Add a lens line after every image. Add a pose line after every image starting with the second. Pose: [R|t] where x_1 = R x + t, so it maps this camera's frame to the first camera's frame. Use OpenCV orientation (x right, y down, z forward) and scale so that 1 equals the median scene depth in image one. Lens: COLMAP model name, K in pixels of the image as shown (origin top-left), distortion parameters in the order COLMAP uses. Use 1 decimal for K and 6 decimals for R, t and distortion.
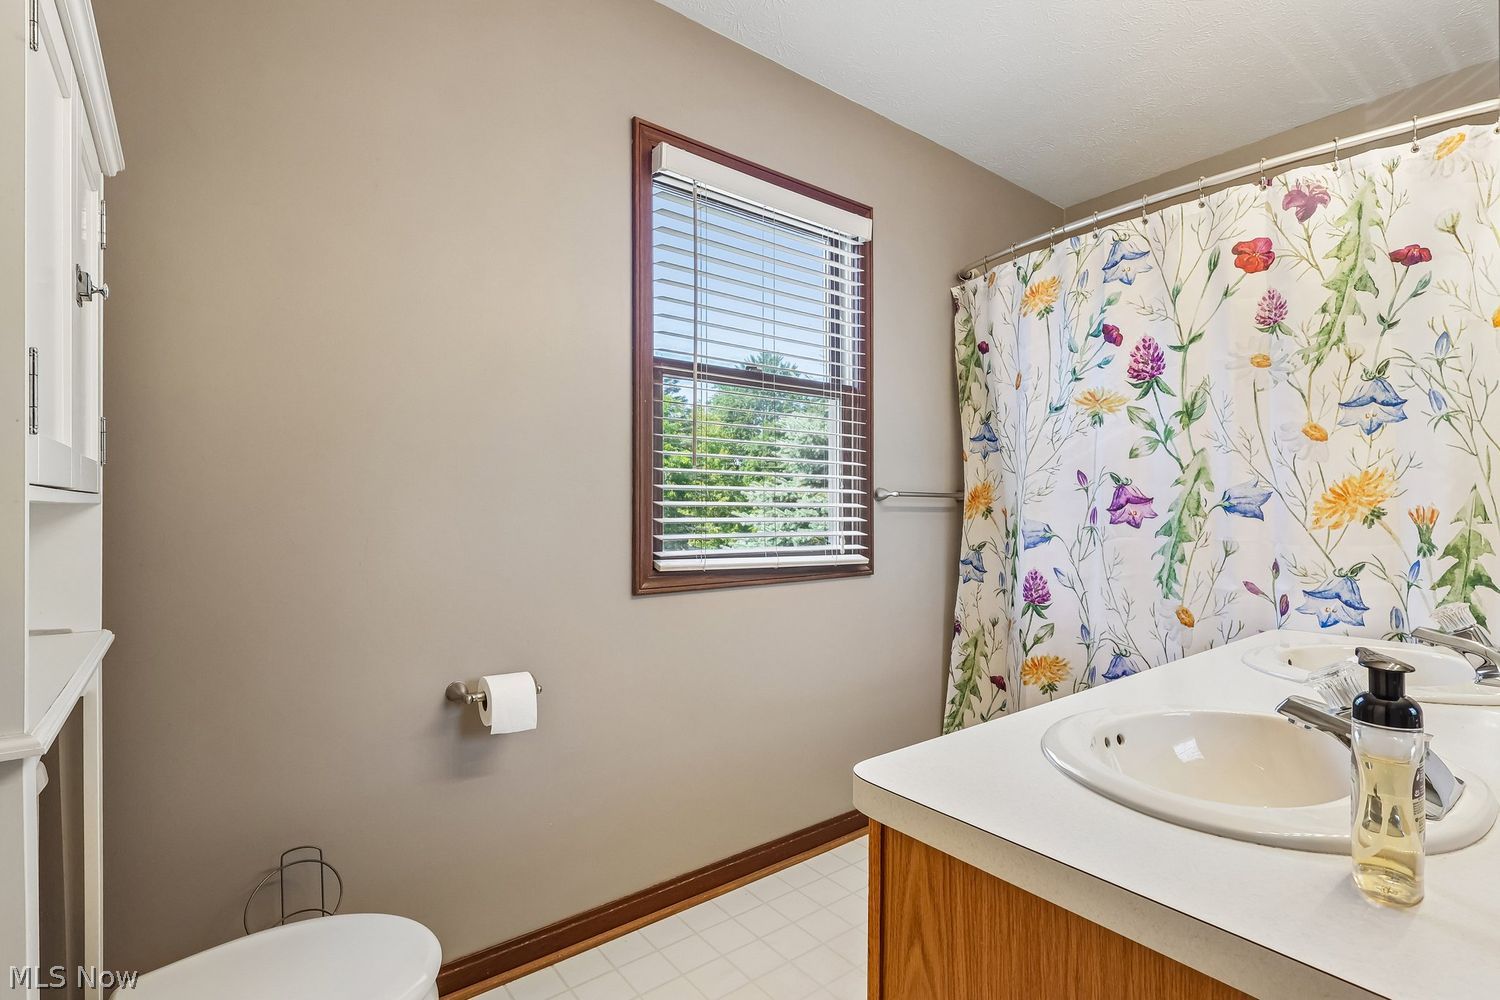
lens RADIAL K [[702.1, 0, 746.2], [0, 702.1, 507.4], [0, 0, 1]] dist [-0.013331, 0.000158]
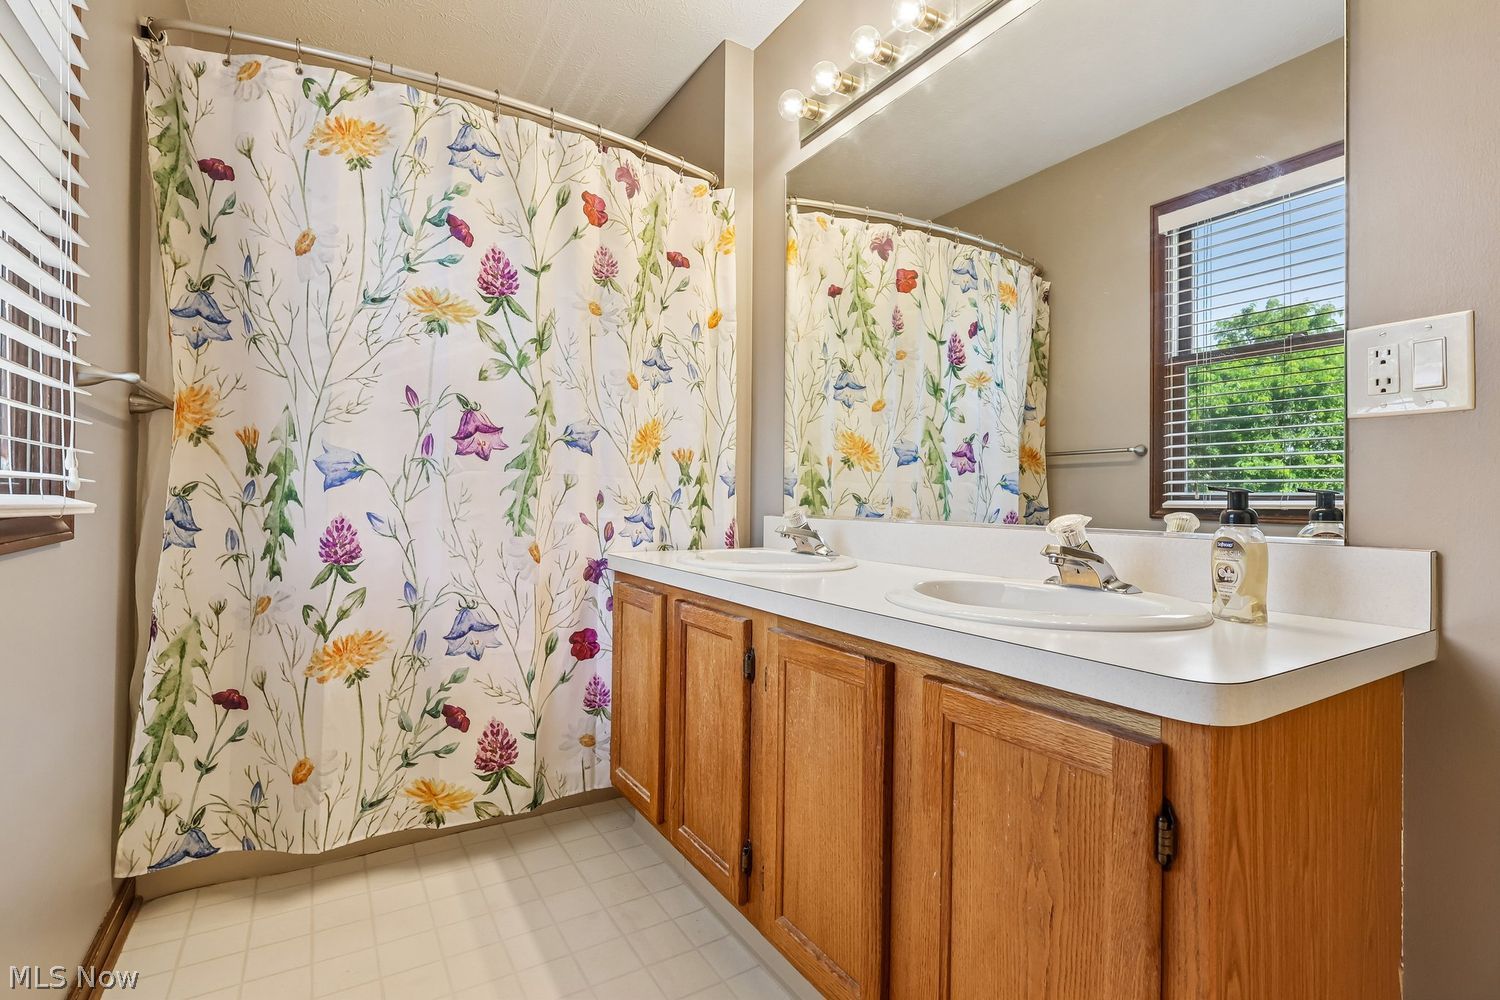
lens RADIAL K [[702.1, 0, 750.2], [0, 702.1, 494.5], [0, 0, 1]] dist [-0.013331, 0.000158]
pose [[0.092462, 0.002133, 0.995714, -0.280778], [-0.014881, 0.999889, -0.000760, 0.065965], [-0.995605, -0.014747, 0.092484, 0.563424]]
